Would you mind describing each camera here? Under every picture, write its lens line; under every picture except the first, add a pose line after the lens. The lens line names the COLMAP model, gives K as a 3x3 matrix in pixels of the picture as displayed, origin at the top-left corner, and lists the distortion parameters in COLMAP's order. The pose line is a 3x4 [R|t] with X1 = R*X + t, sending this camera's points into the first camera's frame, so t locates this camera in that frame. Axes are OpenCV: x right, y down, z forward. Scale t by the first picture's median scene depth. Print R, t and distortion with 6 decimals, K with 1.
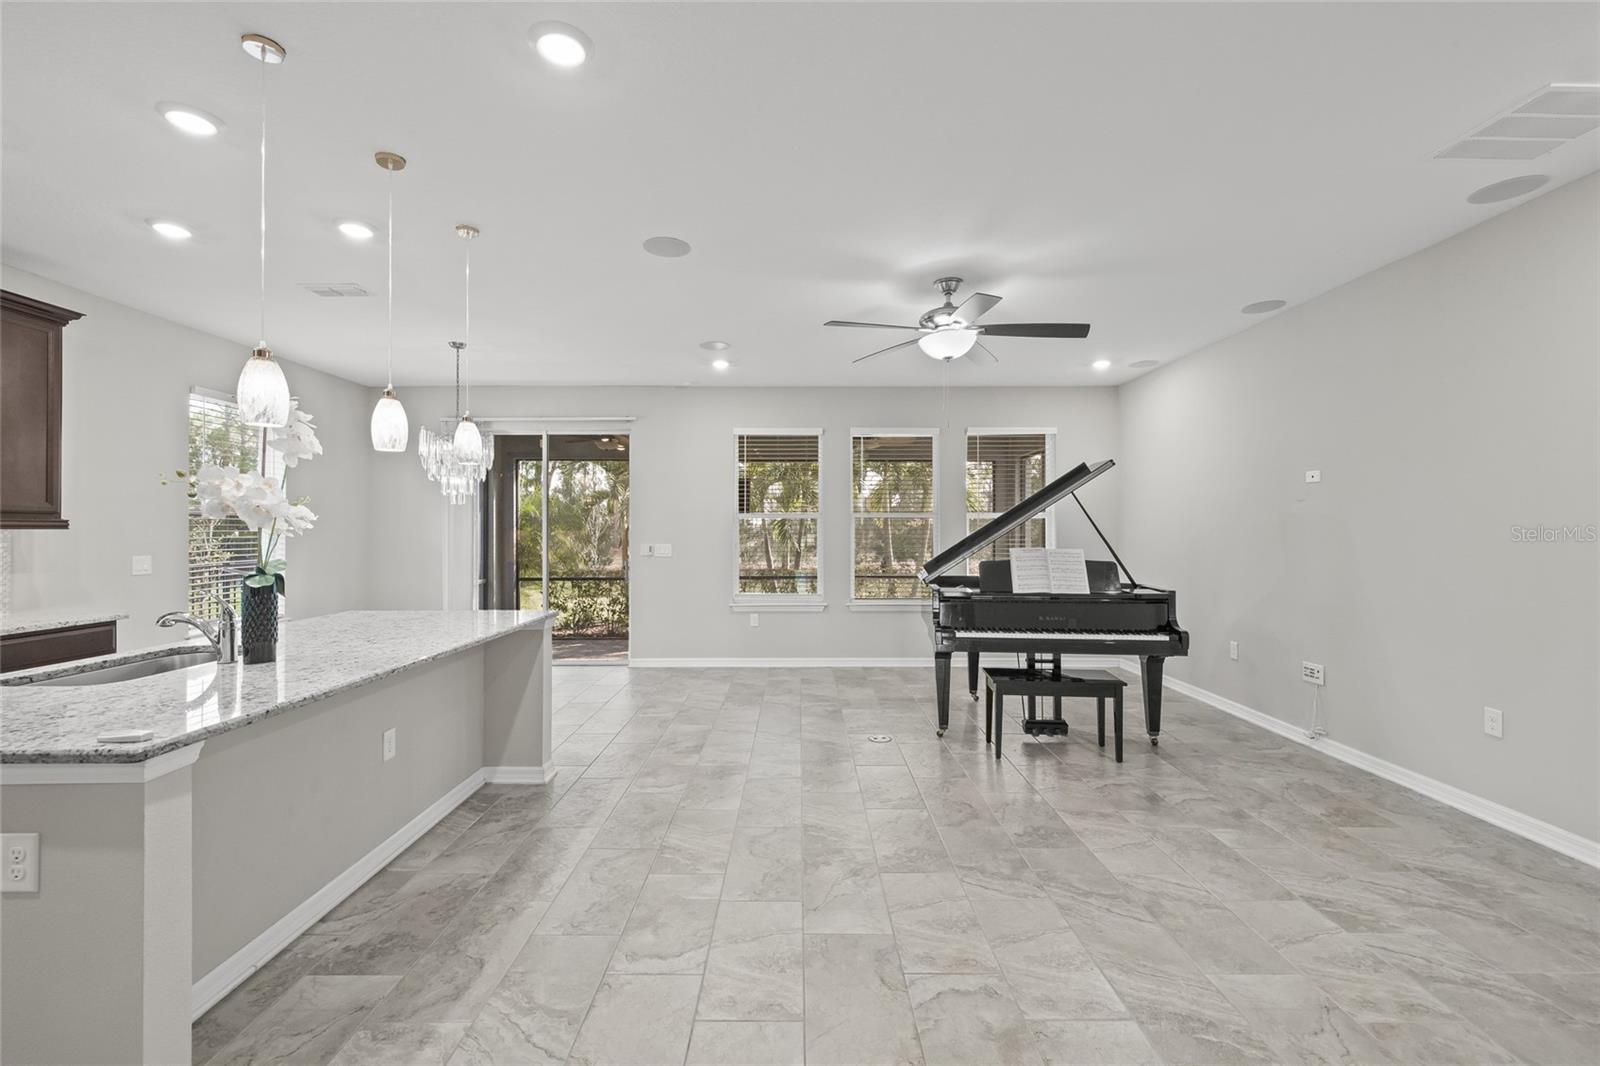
lens RADIAL K [[672.3, 0, 792.2], [0, 672.3, 527.2], [0, 0, 1]] dist [0.000559, 0.001213]
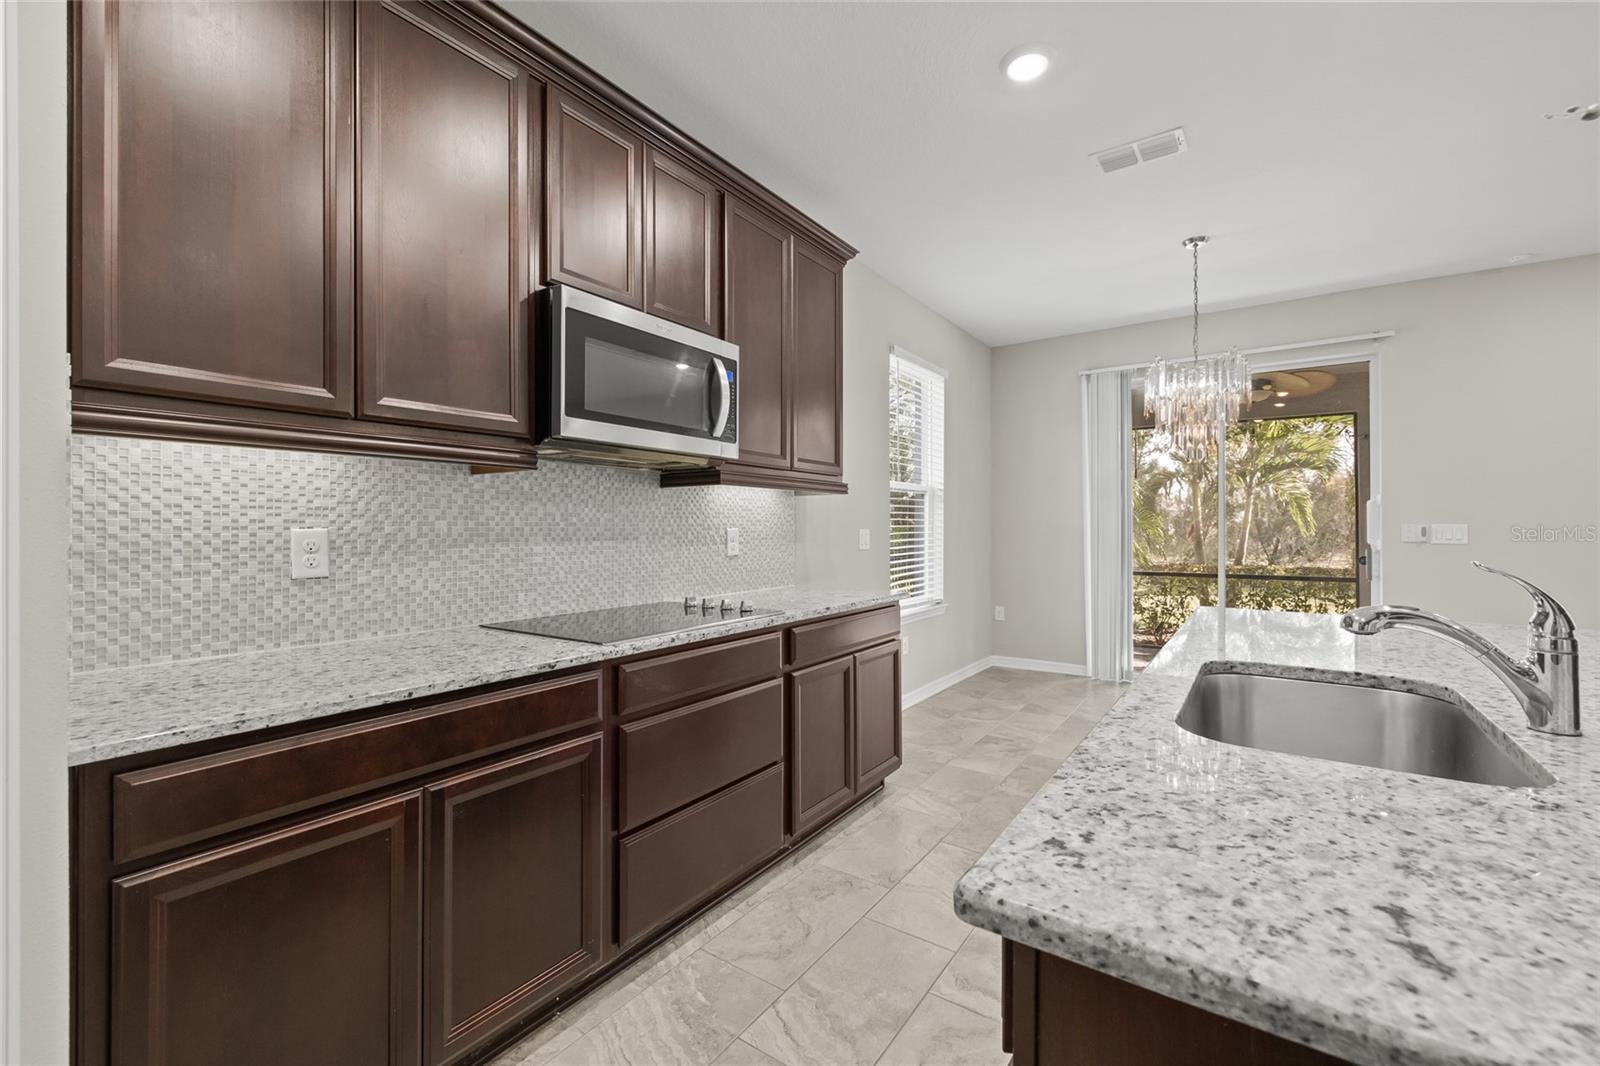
lens RADIAL K [[672.3, 0, 802.8], [0, 672.3, 527.5], [0, 0, 1]] dist [0.000559, 0.001213]
pose [[0.826438, 0.001054, -0.563027, -0.681450], [0.002940, 0.999977, 0.006187, 0.045161], [0.563020, -0.006768, 0.826415, 0.252685]]
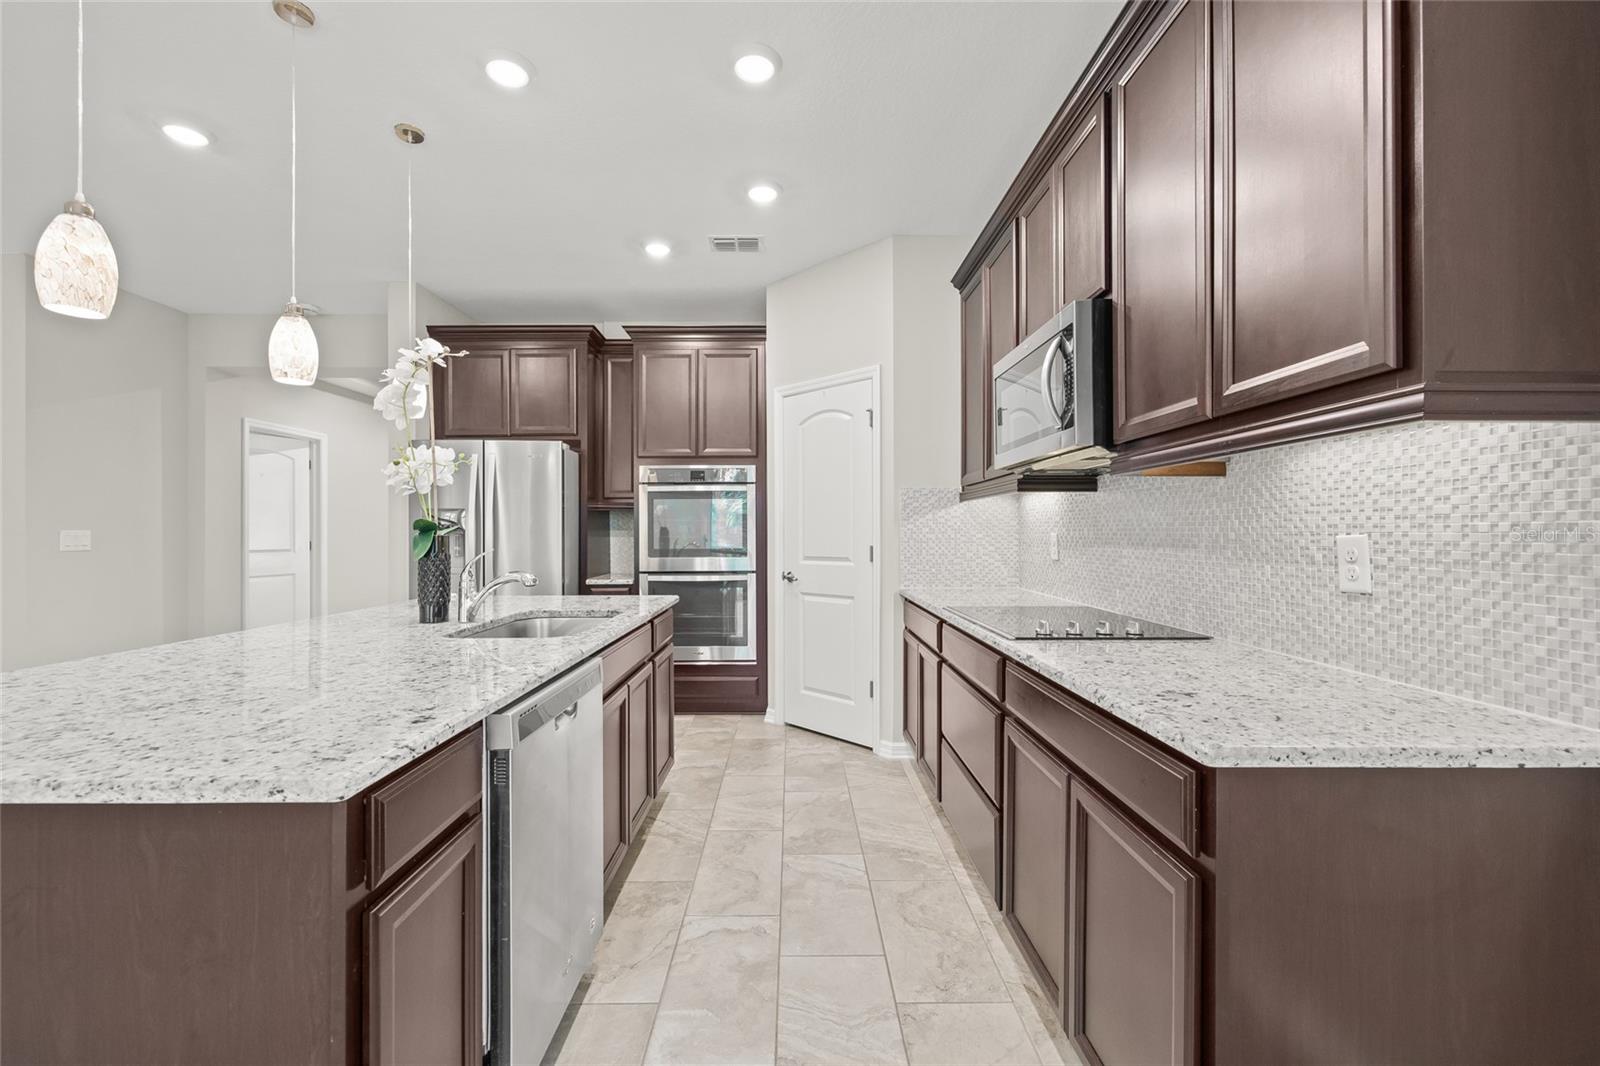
lens RADIAL K [[672.3, 0, 797.0], [0, 672.3, 530.4], [0, 0, 1]] dist [0.000559, 0.001213]
pose [[-0.999914, 0.002965, -0.012771, -0.905562], [0.003080, 0.999955, -0.008948, 0.051444], [0.012744, -0.008986, -0.999878, 1.379966]]
